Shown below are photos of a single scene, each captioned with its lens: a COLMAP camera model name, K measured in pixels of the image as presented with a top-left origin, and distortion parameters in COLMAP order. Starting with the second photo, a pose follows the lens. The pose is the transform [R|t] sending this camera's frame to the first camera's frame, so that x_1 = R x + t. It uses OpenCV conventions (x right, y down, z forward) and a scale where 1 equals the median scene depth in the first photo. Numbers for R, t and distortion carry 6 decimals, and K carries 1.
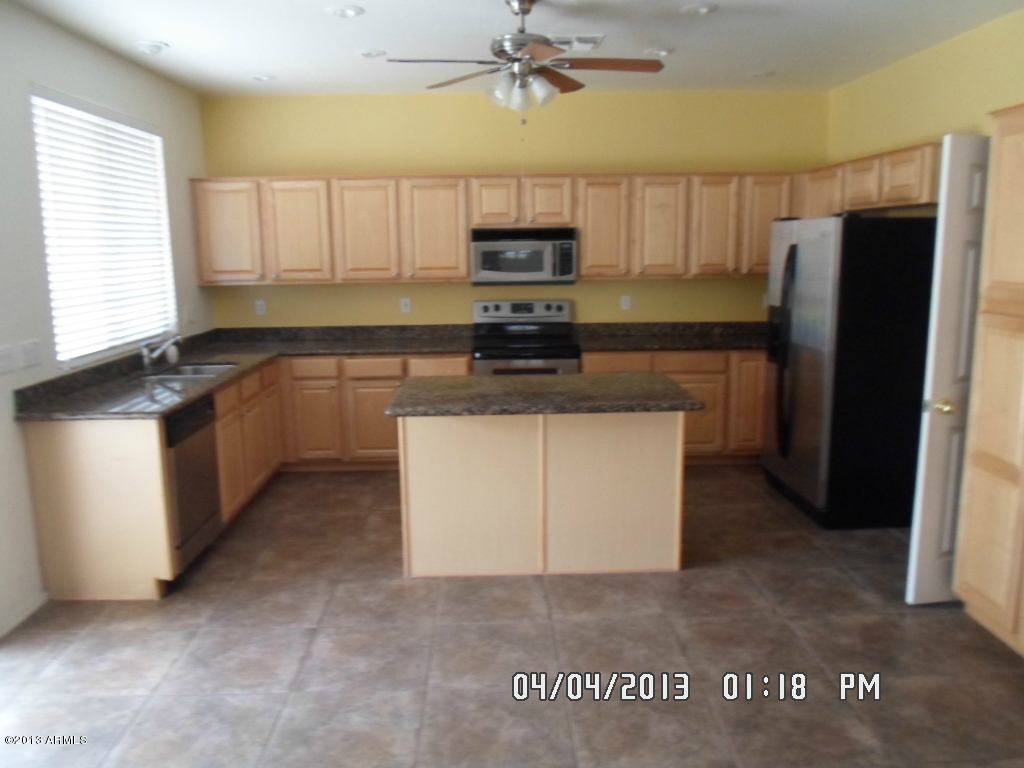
lens RADIAL K [[788.7, 0, 510.7], [0, 788.7, 381.5], [0, 0, 1]] dist [-0.033454, 0.002103]
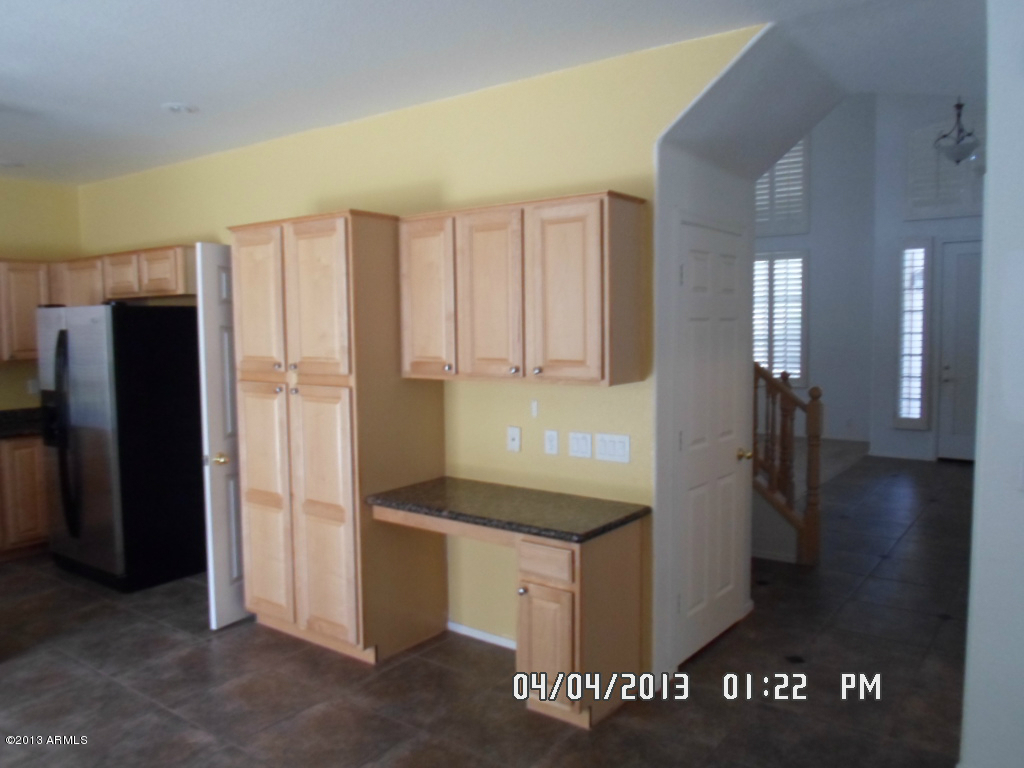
lens RADIAL K [[788.7, 0, 510.7], [0, 788.7, 381.5], [0, 0, 1]] dist [-0.033454, 0.002103]
pose [[0.623393, -0.052993, 0.780111, -0.074980], [0.137097, 0.989653, -0.042328, 0.017077], [-0.769796, 0.133338, 0.624208, -0.089631]]
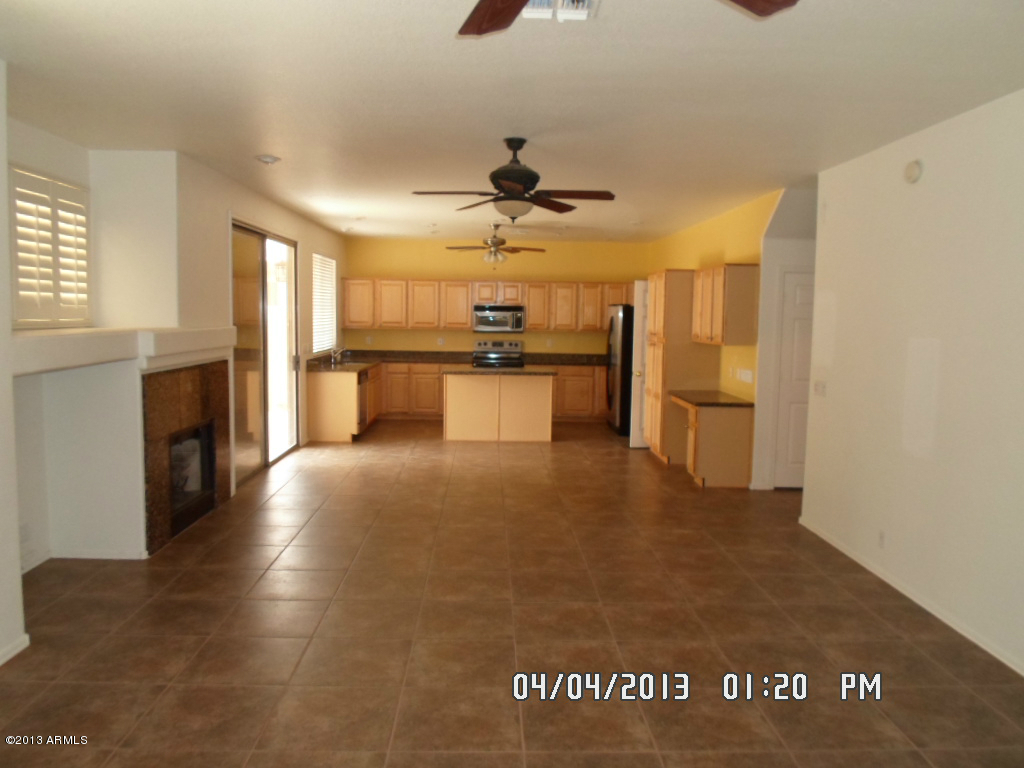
lens RADIAL K [[788.7, 0, 510.7], [0, 788.7, 381.5], [0, 0, 1]] dist [-0.033454, 0.002103]
pose [[0.999610, 0.027814, 0.002539, 0.053767], [-0.027498, 0.995999, -0.085025, 0.203249], [-0.004893, 0.084922, 0.996376, -1.187239]]
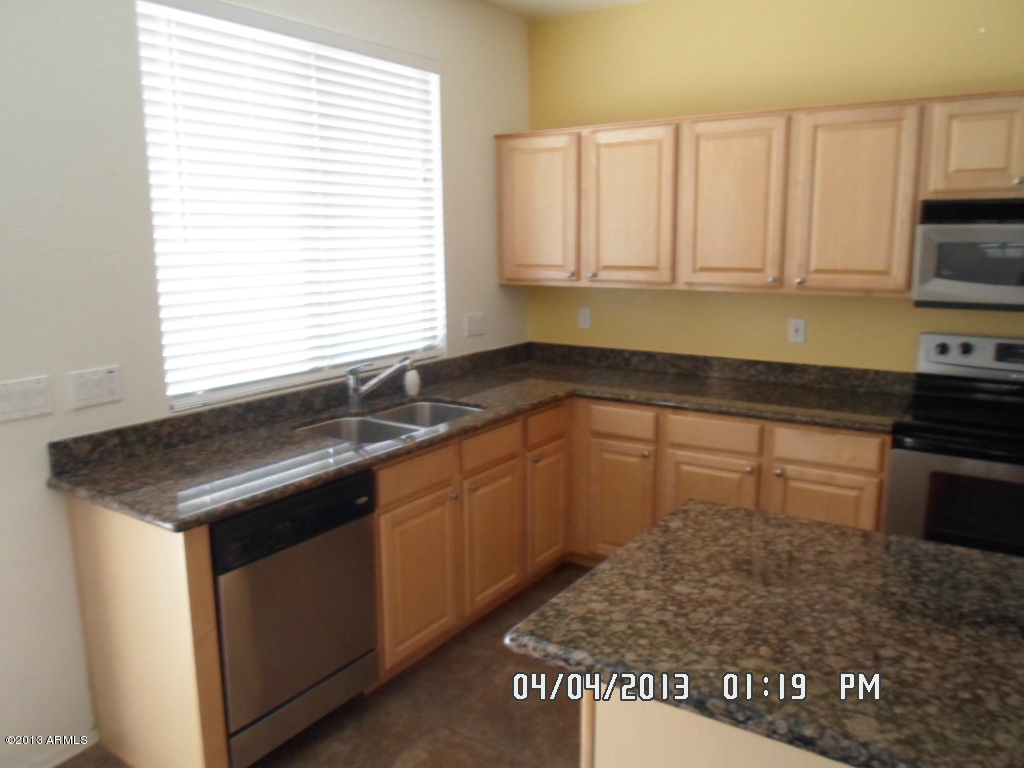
lens RADIAL K [[788.7, 0, 510.7], [0, 788.7, 381.5], [0, 0, 1]] dist [-0.033454, 0.002103]
pose [[0.813443, 0.111529, -0.570852, 0.041810], [-0.101684, 0.993598, 0.049227, -0.076656], [0.572688, 0.018004, 0.819576, 0.451346]]
